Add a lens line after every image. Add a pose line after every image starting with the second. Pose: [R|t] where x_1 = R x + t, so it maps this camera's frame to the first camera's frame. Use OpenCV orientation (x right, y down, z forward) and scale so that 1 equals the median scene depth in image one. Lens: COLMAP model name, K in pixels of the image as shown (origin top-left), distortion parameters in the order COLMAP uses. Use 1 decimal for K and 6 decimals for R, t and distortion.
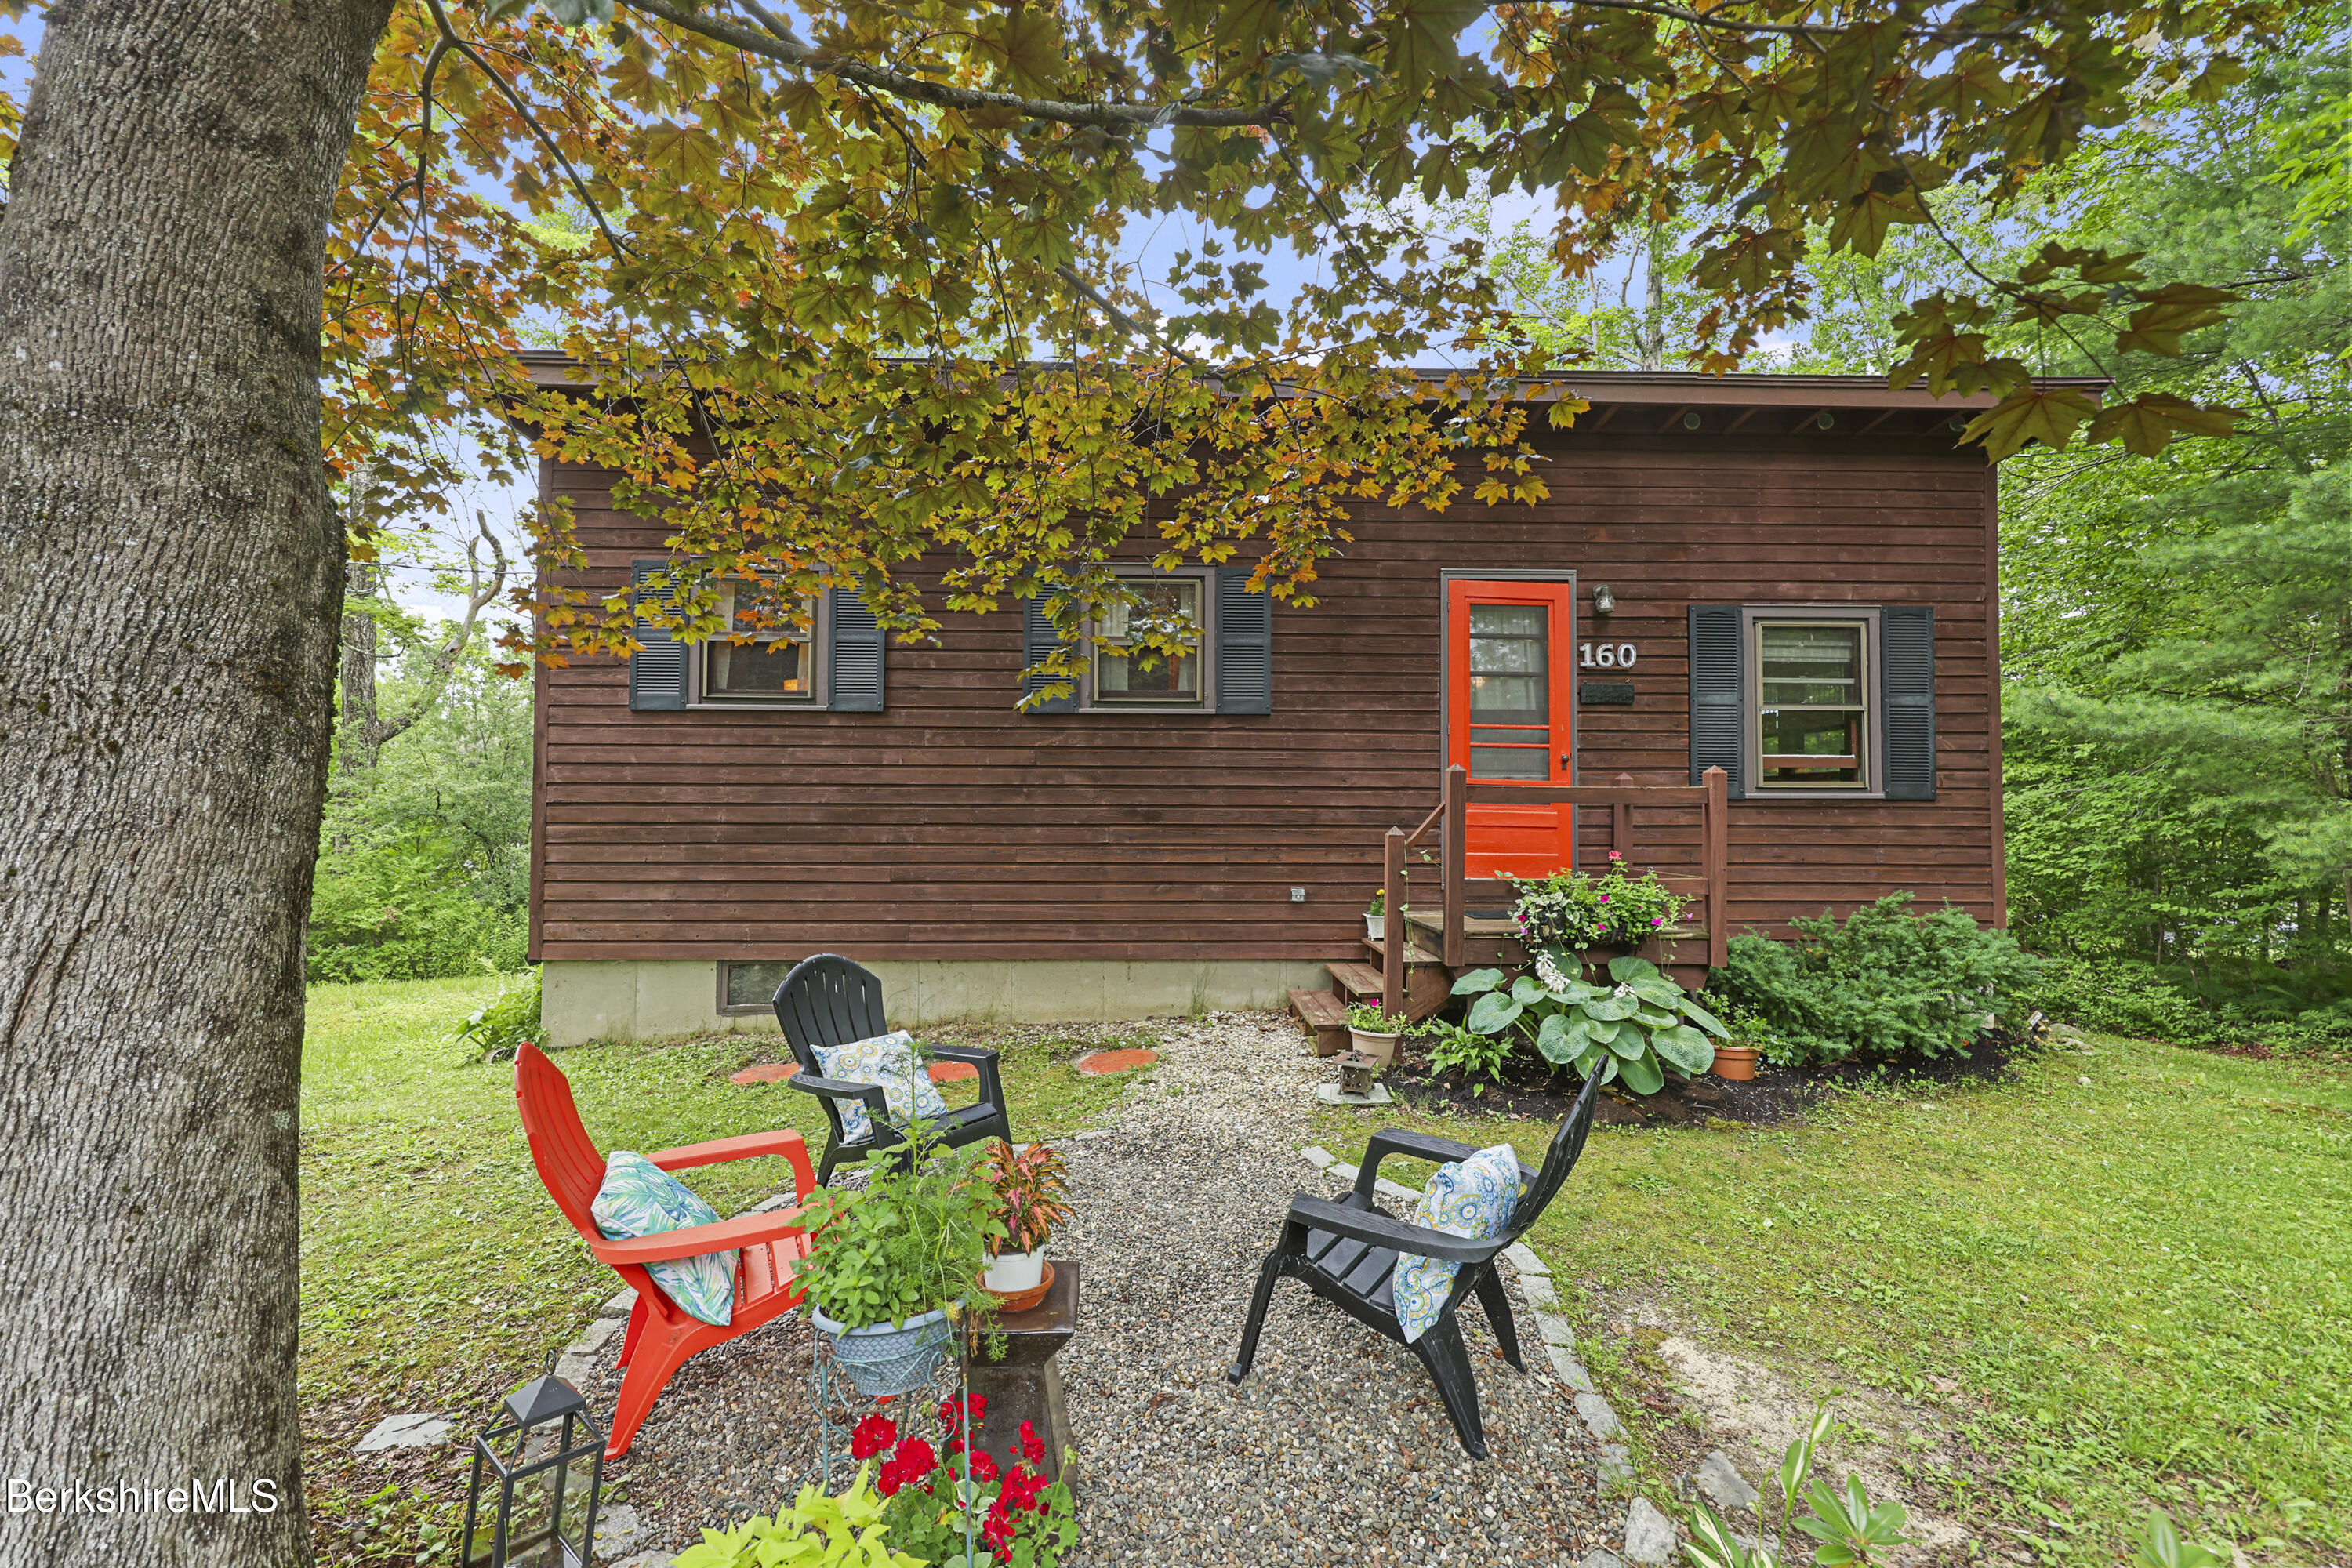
lens RADIAL K [[978.0, 0, 1173.7], [0, 978.0, 784.3], [0, 0, 1]] dist [0.000428, 0.000858]
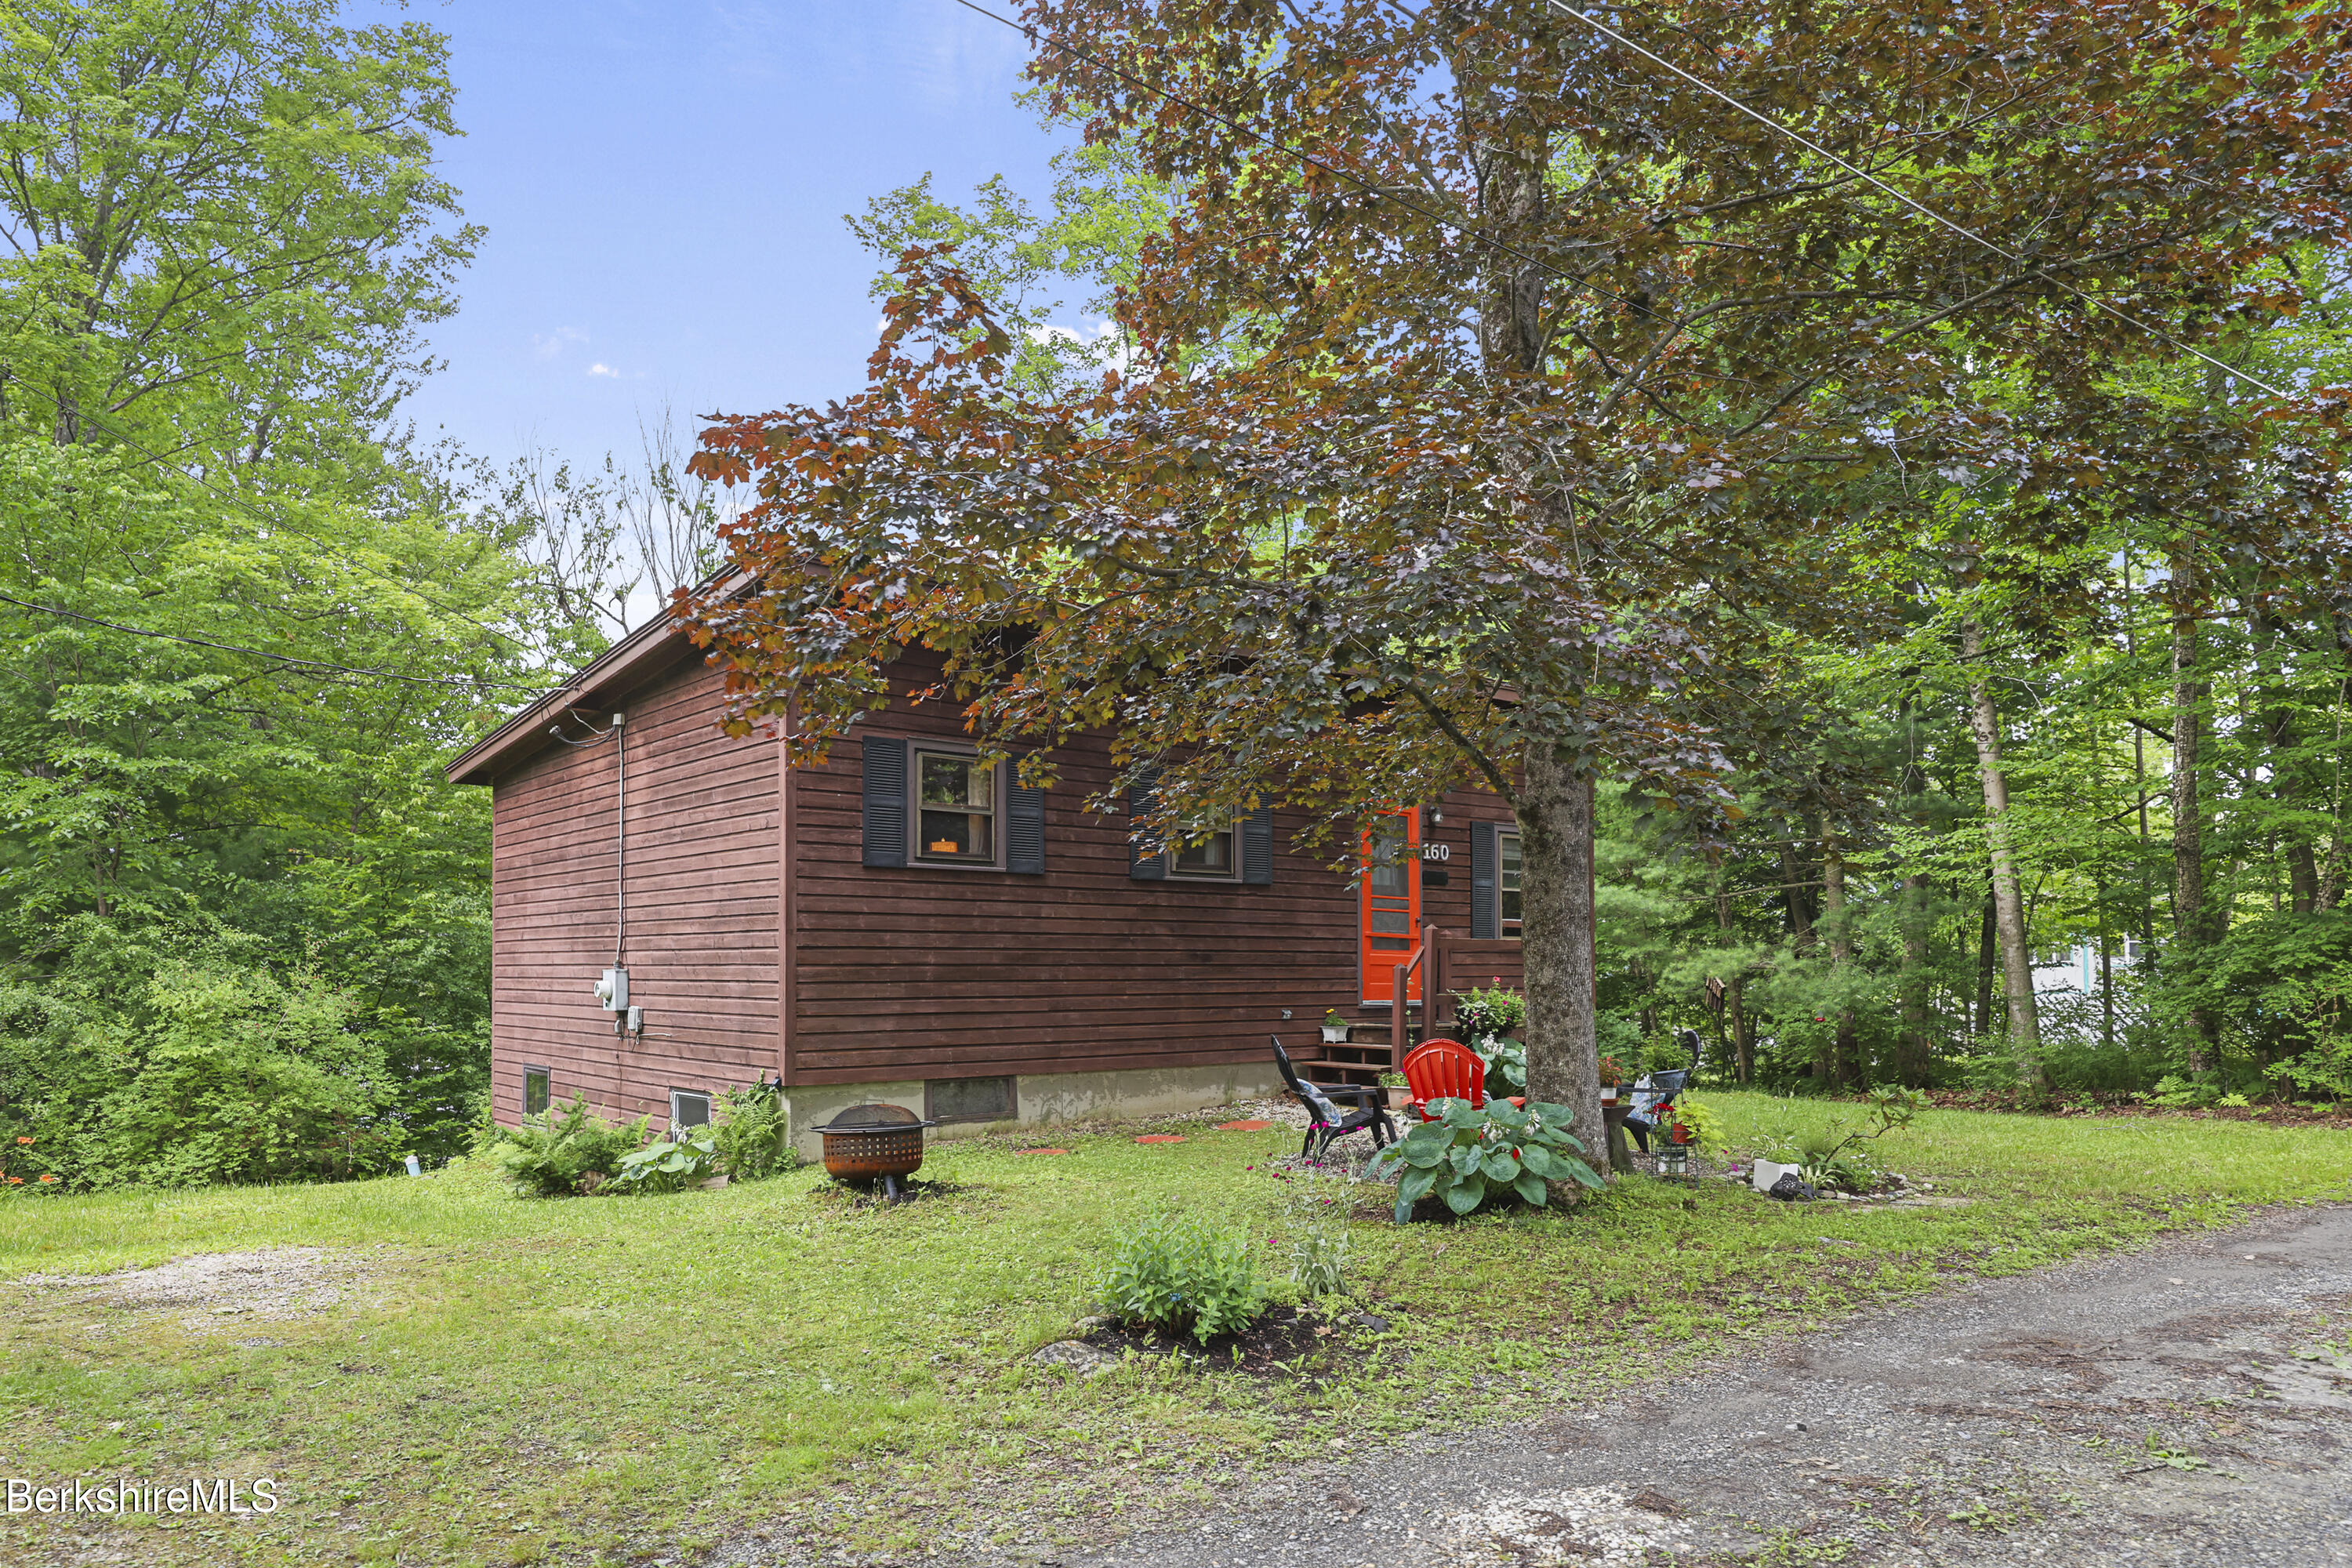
lens RADIAL K [[1582.5, 0, 1166.4], [0, 1582.5, 947.9], [0, 0, 1]] dist [-0.007753, -0.000304]
pose [[0.787127, 0.003296, 0.616782, -1.402043], [-0.008876, 0.999943, 0.005983, 0.005829], [-0.616727, -0.010184, 0.787111, -0.675199]]
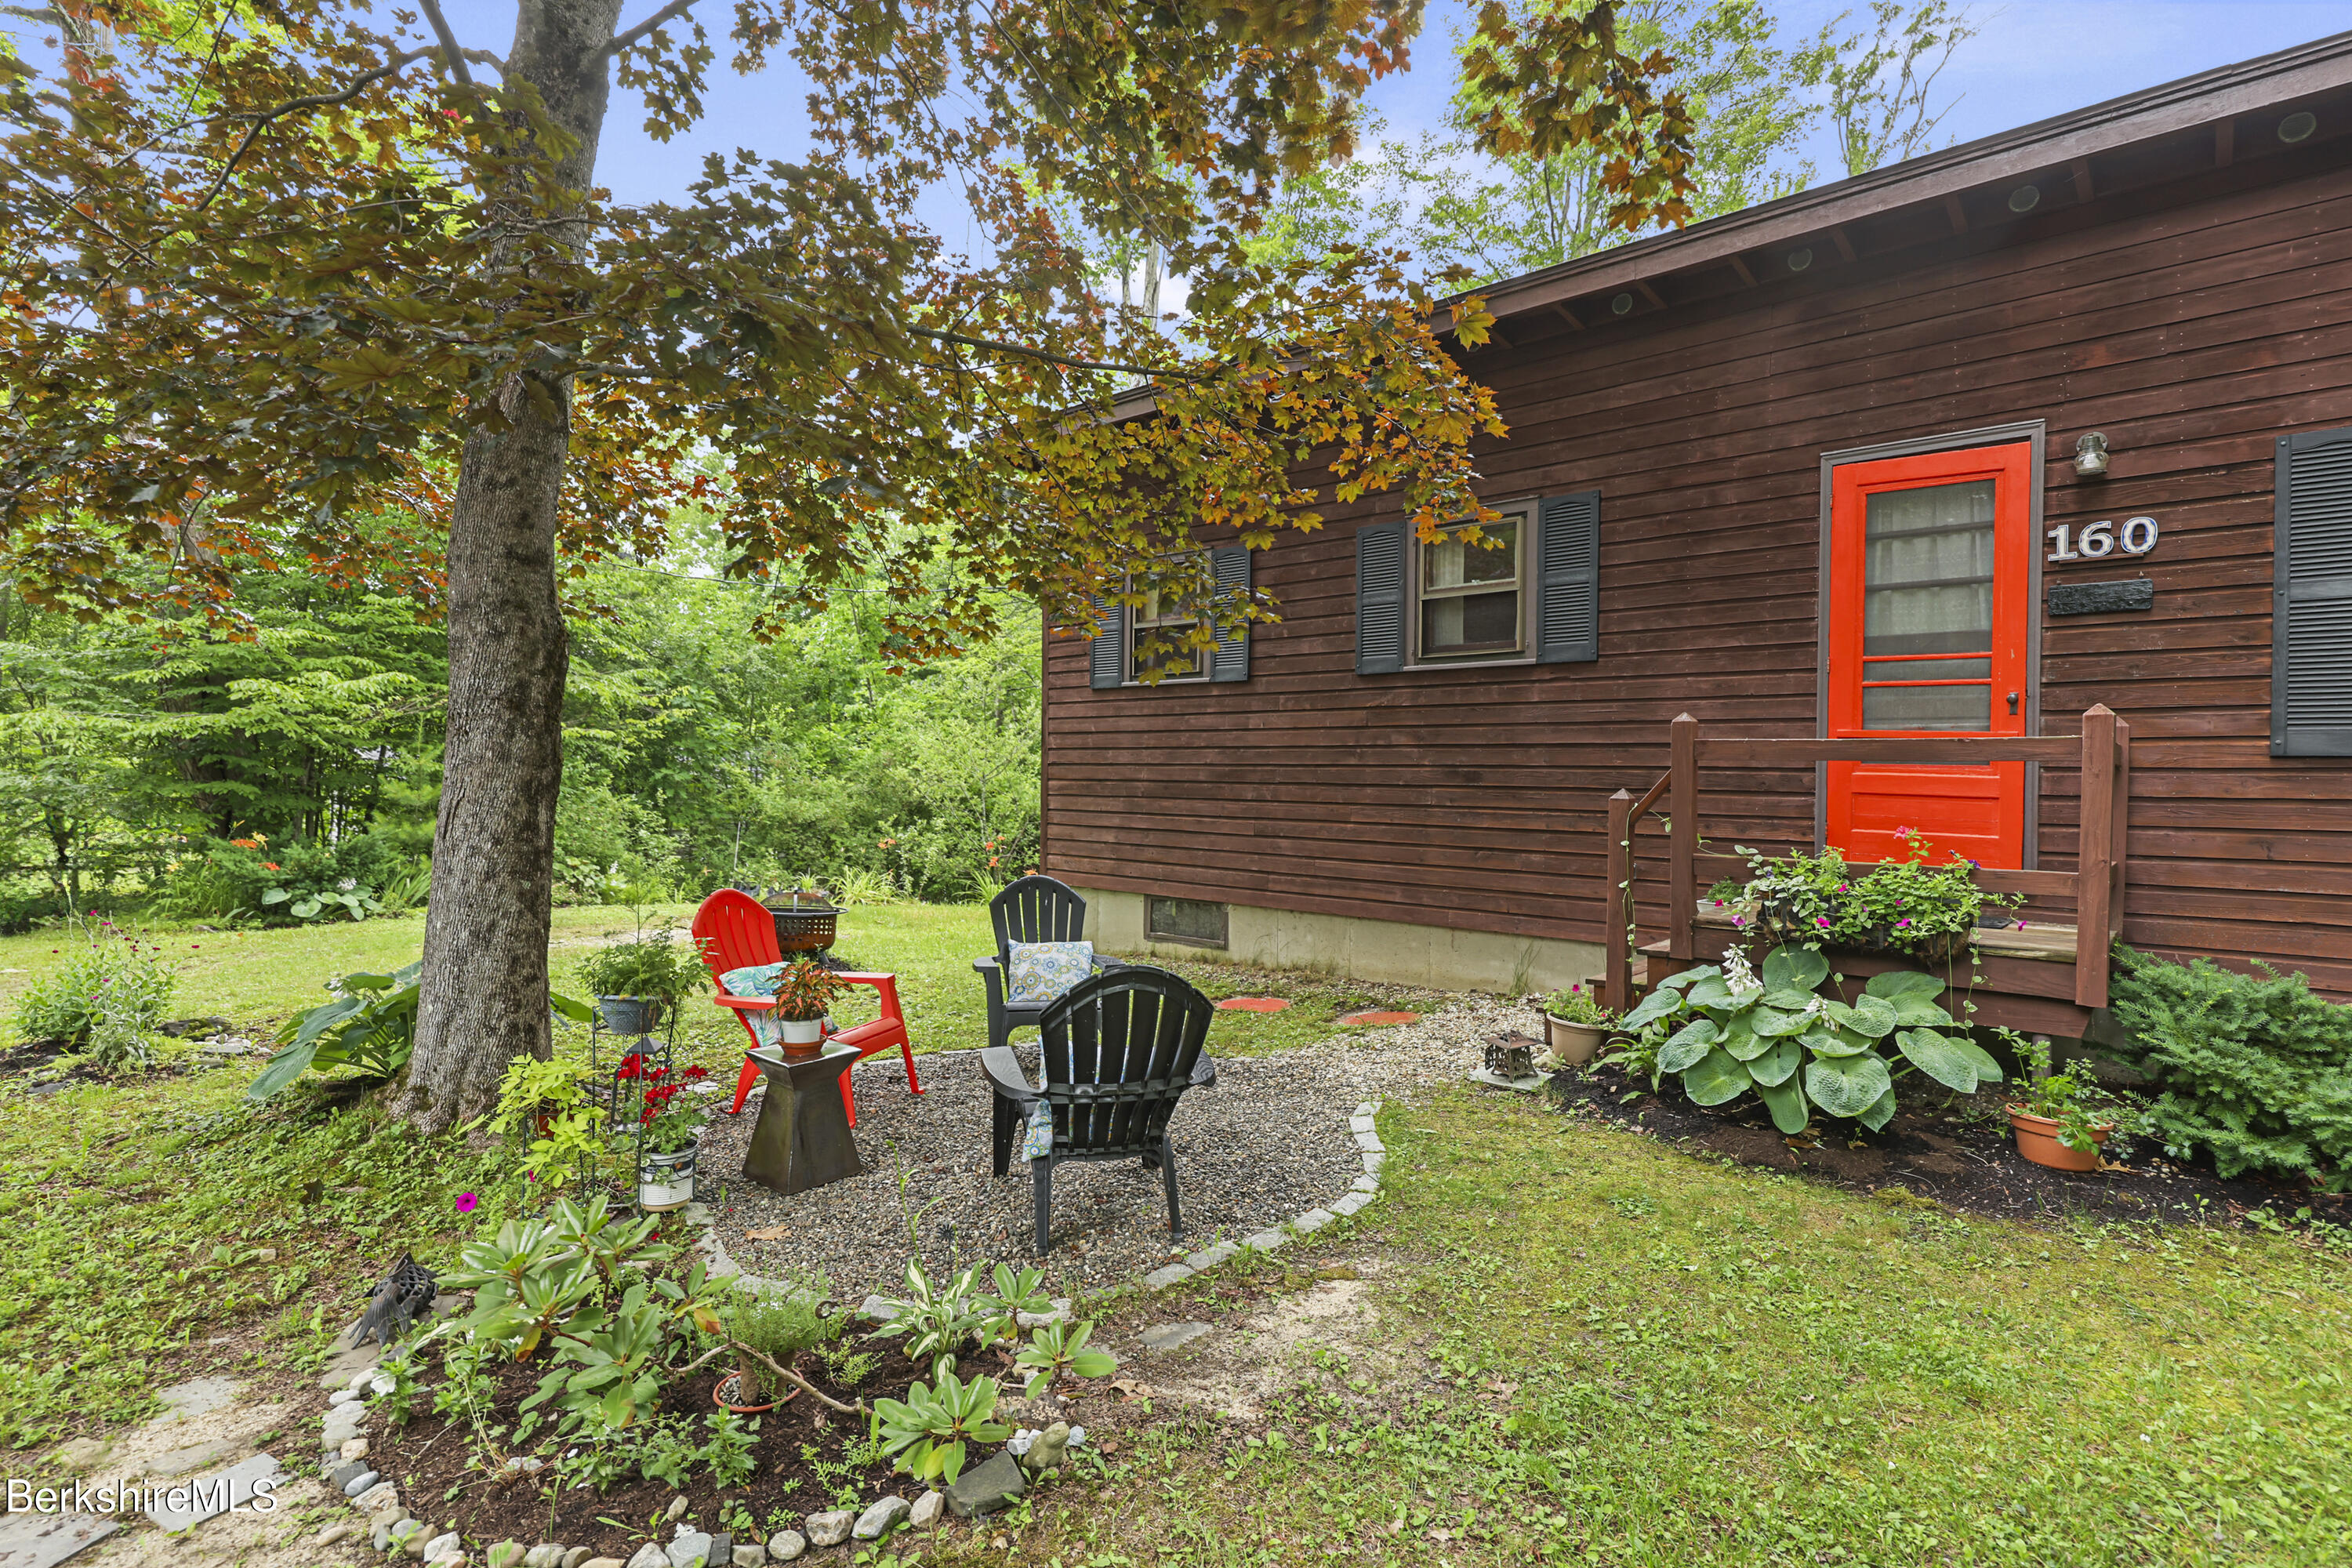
lens RADIAL K [[1149.0, 0, 1183.8], [0, 1149.0, 778.1], [0, 0, 1]] dist [0.005324, -0.000798]
pose [[0.730836, 0.007942, -0.682507, 0.526147], [0.009568, 0.999715, 0.021878, 0.006573], [0.682486, -0.022520, 0.730552, 0.006071]]
